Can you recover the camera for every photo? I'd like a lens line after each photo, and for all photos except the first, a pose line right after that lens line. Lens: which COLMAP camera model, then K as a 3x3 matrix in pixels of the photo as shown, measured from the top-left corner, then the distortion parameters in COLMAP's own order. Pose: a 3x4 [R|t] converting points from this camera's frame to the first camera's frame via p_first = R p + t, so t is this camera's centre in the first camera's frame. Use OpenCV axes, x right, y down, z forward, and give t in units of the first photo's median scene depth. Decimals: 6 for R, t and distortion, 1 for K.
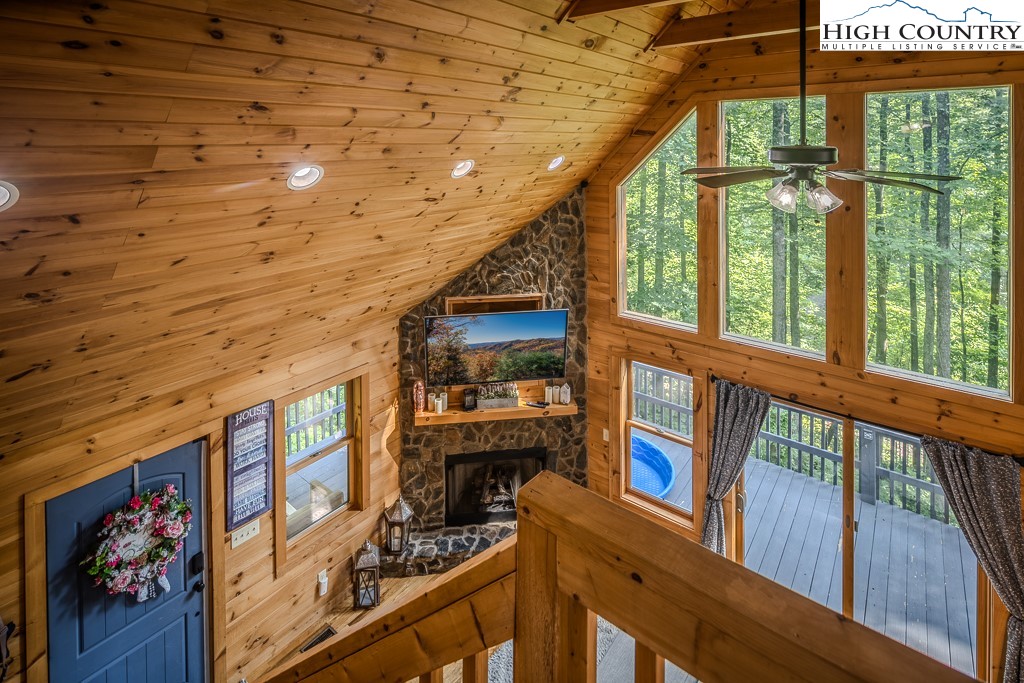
lens RADIAL K [[509.4, 0, 515.0], [0, 509.4, 145.6], [0, 0, 1]] dist [0.000454, -0.001586]
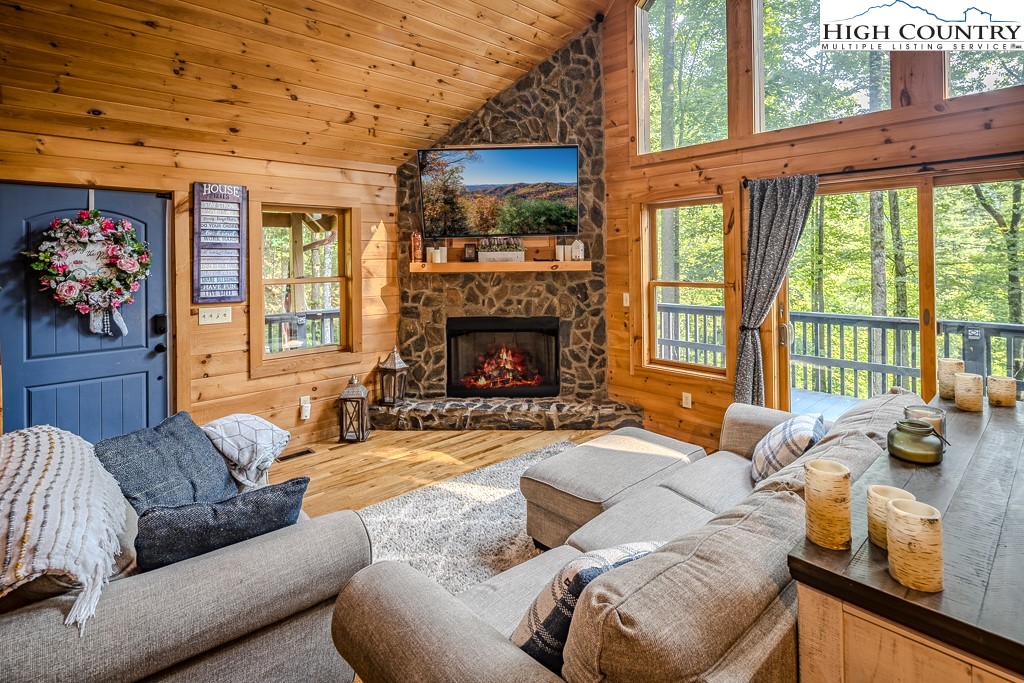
lens RADIAL K [[505.0, 0, 516.2], [0, 505.0, 253.9], [0, 0, 1]] dist [-0.000176, -0.002044]
pose [[0.987348, -0.007602, -0.158387, 0.132889], [0.006007, 0.999926, -0.010543, 0.507890], [0.158456, 0.009458, 0.987321, 0.123573]]
